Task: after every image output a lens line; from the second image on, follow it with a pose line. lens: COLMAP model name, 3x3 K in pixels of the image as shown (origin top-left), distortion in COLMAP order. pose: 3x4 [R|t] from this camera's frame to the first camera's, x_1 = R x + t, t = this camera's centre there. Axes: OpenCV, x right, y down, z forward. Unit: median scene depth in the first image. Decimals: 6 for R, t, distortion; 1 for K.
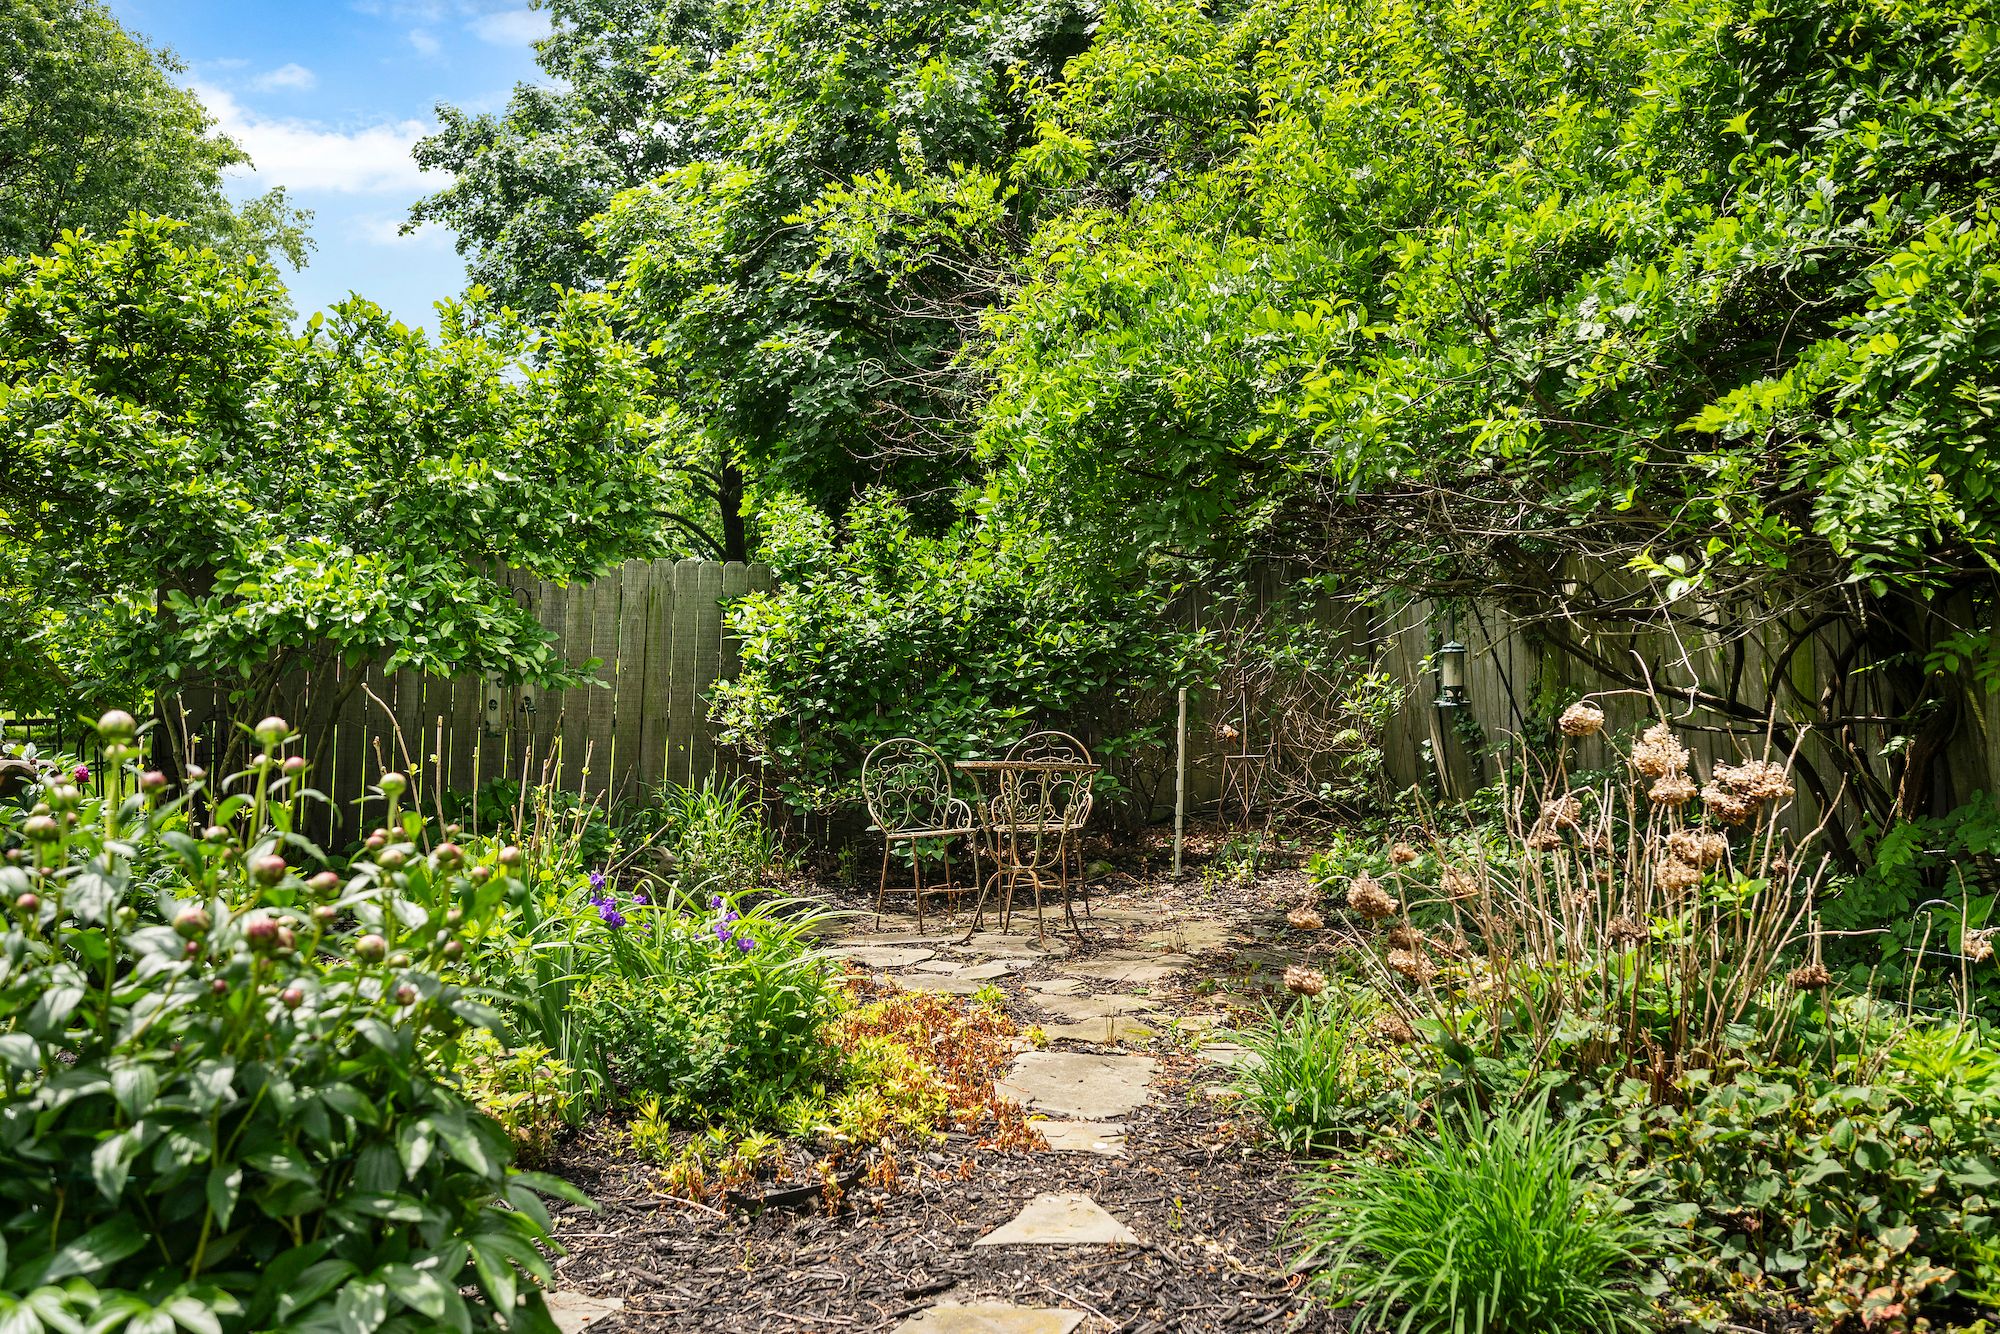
lens RADIAL K [[1724.2, 0, 999.3], [0, 1724.2, 673.3], [0, 0, 1]] dist [0.007850, -0.000415]
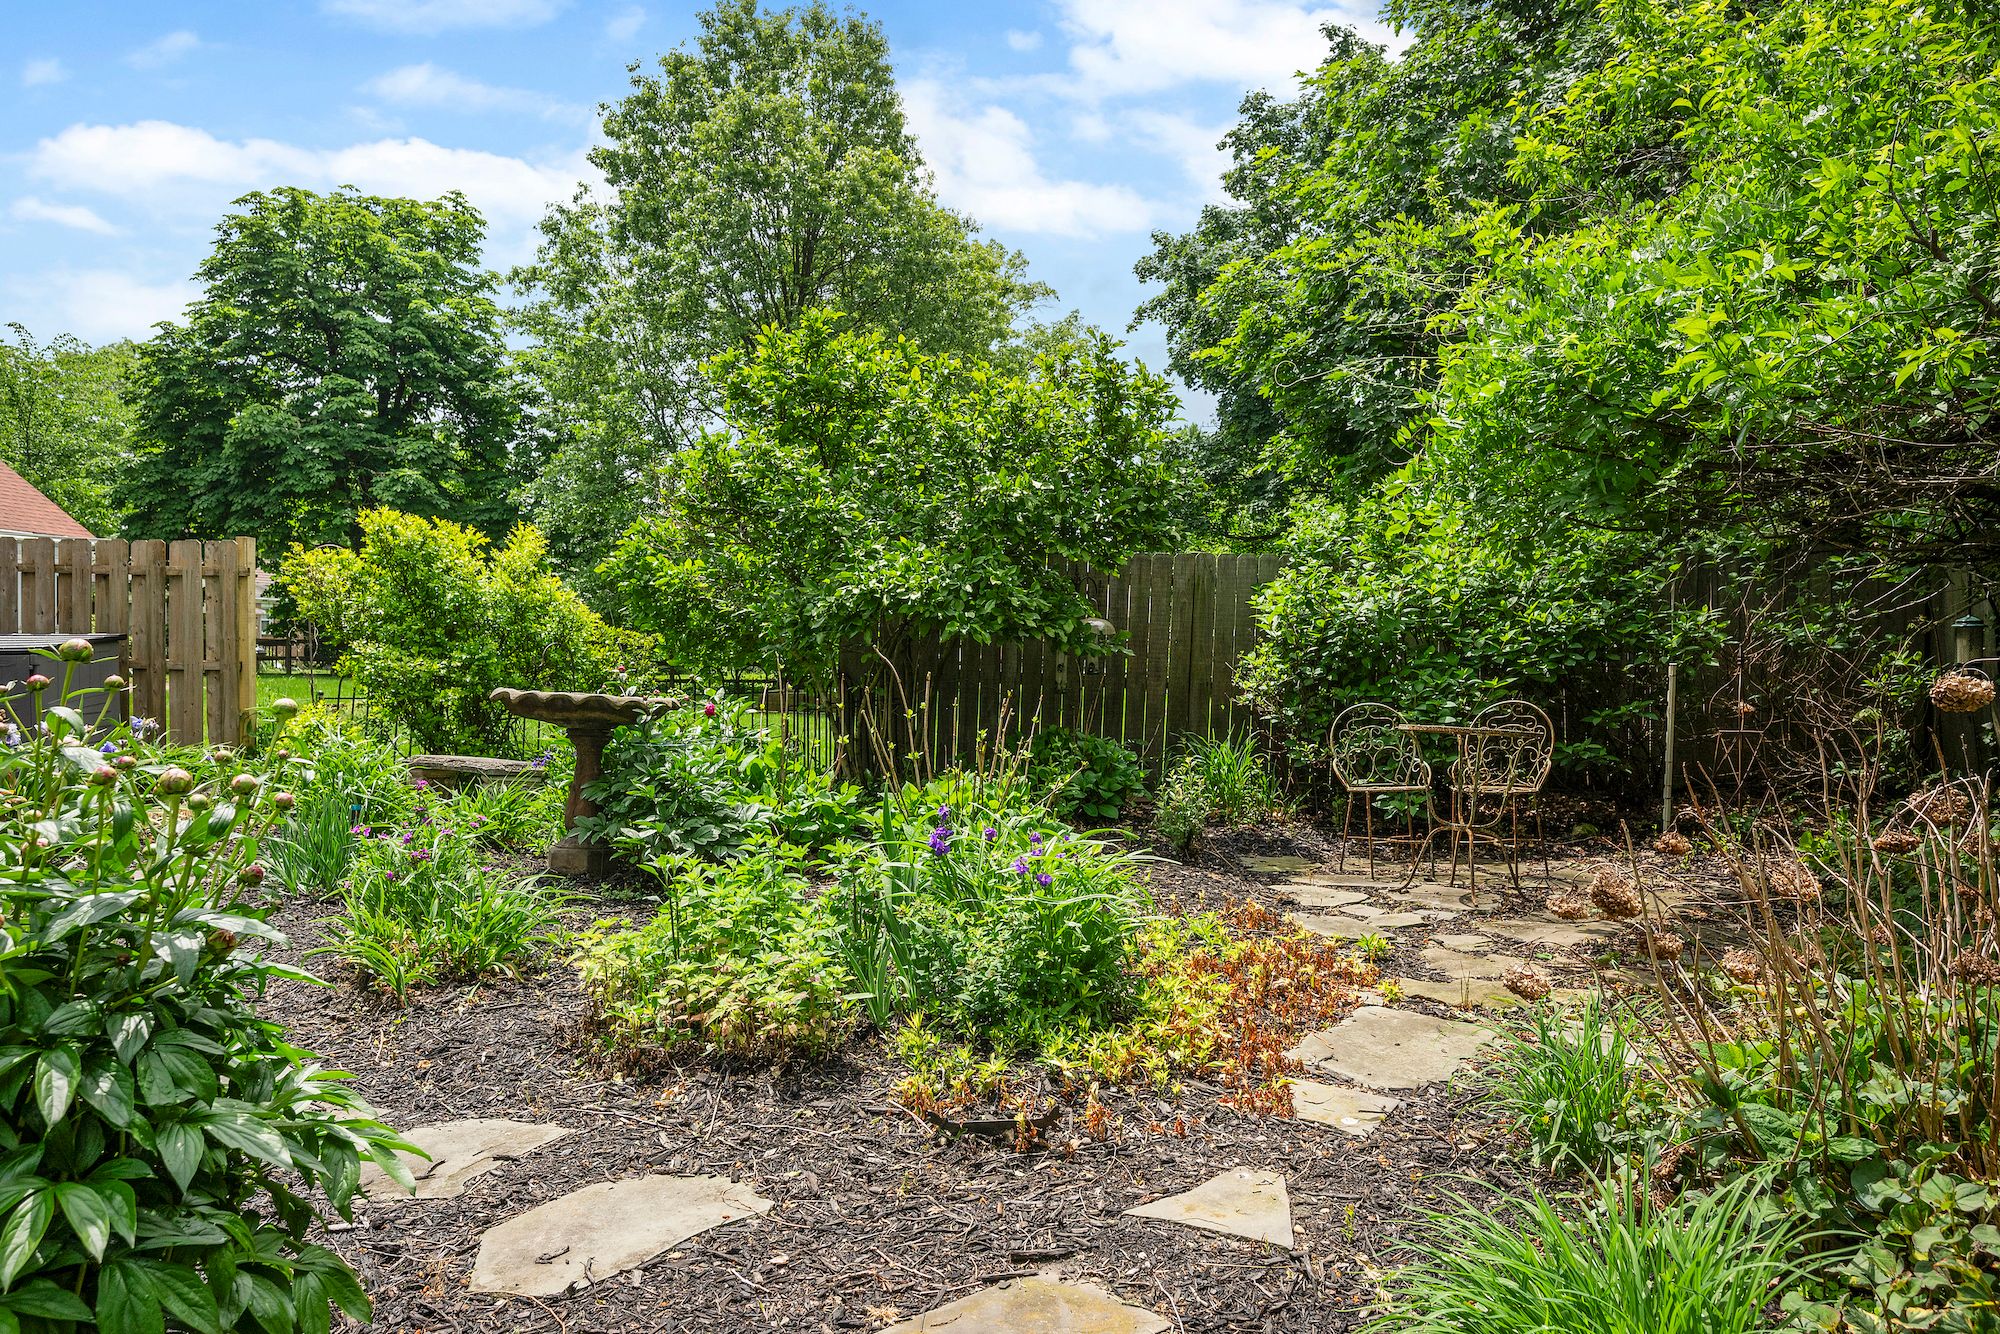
lens RADIAL K [[1290.6, 0, 1001.2], [0, 1290.6, 656.3], [0, 0, 1]] dist [-0.003979, 0.001069]
pose [[0.891976, 0.012666, -0.451905, 0.101063], [-0.012000, 0.999919, 0.004340, 0.006078], [0.451923, 0.001552, 0.892056, 0.130065]]
